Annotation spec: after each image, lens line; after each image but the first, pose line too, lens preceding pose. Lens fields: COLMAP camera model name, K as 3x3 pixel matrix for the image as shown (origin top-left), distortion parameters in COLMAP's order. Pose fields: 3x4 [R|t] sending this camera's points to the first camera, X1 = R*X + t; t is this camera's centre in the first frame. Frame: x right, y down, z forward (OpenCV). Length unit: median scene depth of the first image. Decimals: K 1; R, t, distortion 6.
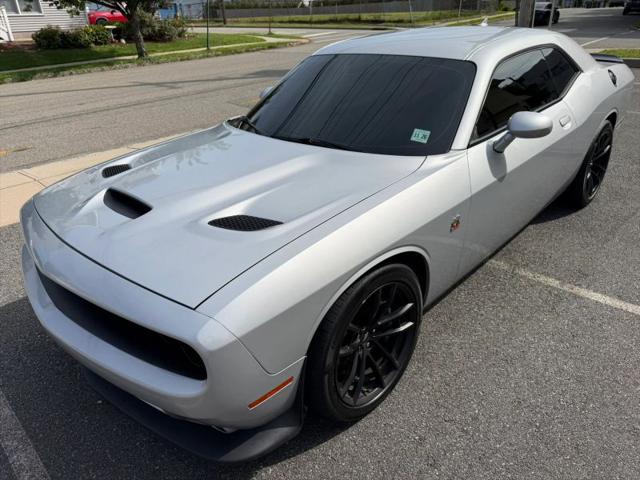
lens RADIAL K [[461.1, 0, 315.5], [0, 461.1, 241.4], [0, 0, 1]] dist [-0.000682, 0.000376]
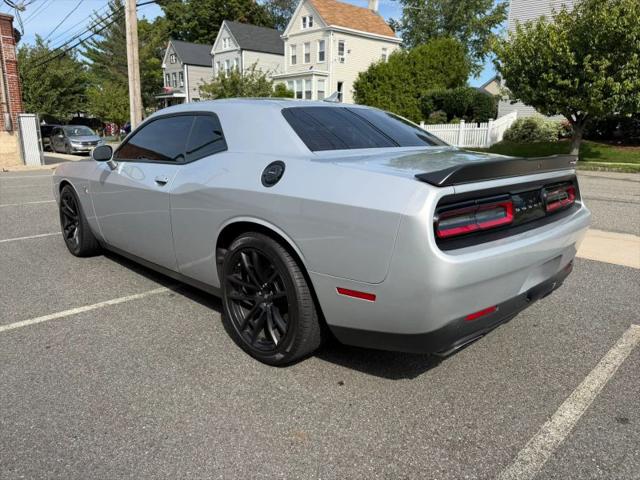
lens RADIAL K [[461.5, 0, 320.9], [0, 461.5, 246.4], [0, 0, 1]] dist [0.004272, -0.008398]
pose [[-0.030256, 0.288223, -0.957085, 1.201235], [-0.458104, 0.847039, 0.269564, -0.444131], [0.888384, 0.446600, 0.106408, 0.980934]]
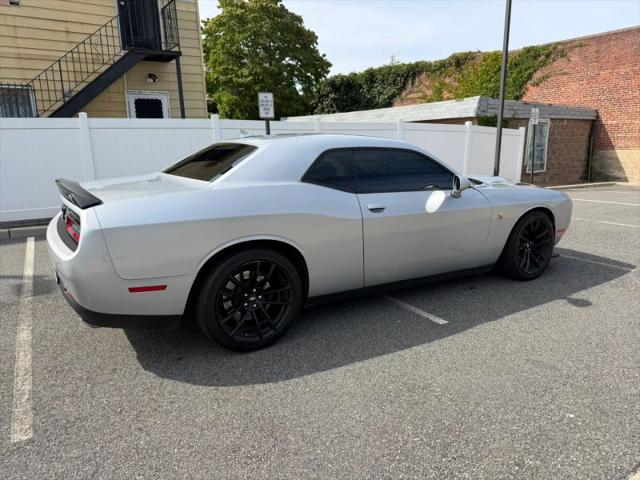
lens RADIAL K [[457.0, 0, 321.9], [0, 457.0, 241.1], [0, 0, 1]] dist [0.056668, -0.078920]
pose [[-0.963474, 0.002839, 0.267788, -0.085282], [0.168978, 0.782201, 0.599673, -0.854255], [-0.207761, 0.623019, -0.754110, 1.837309]]
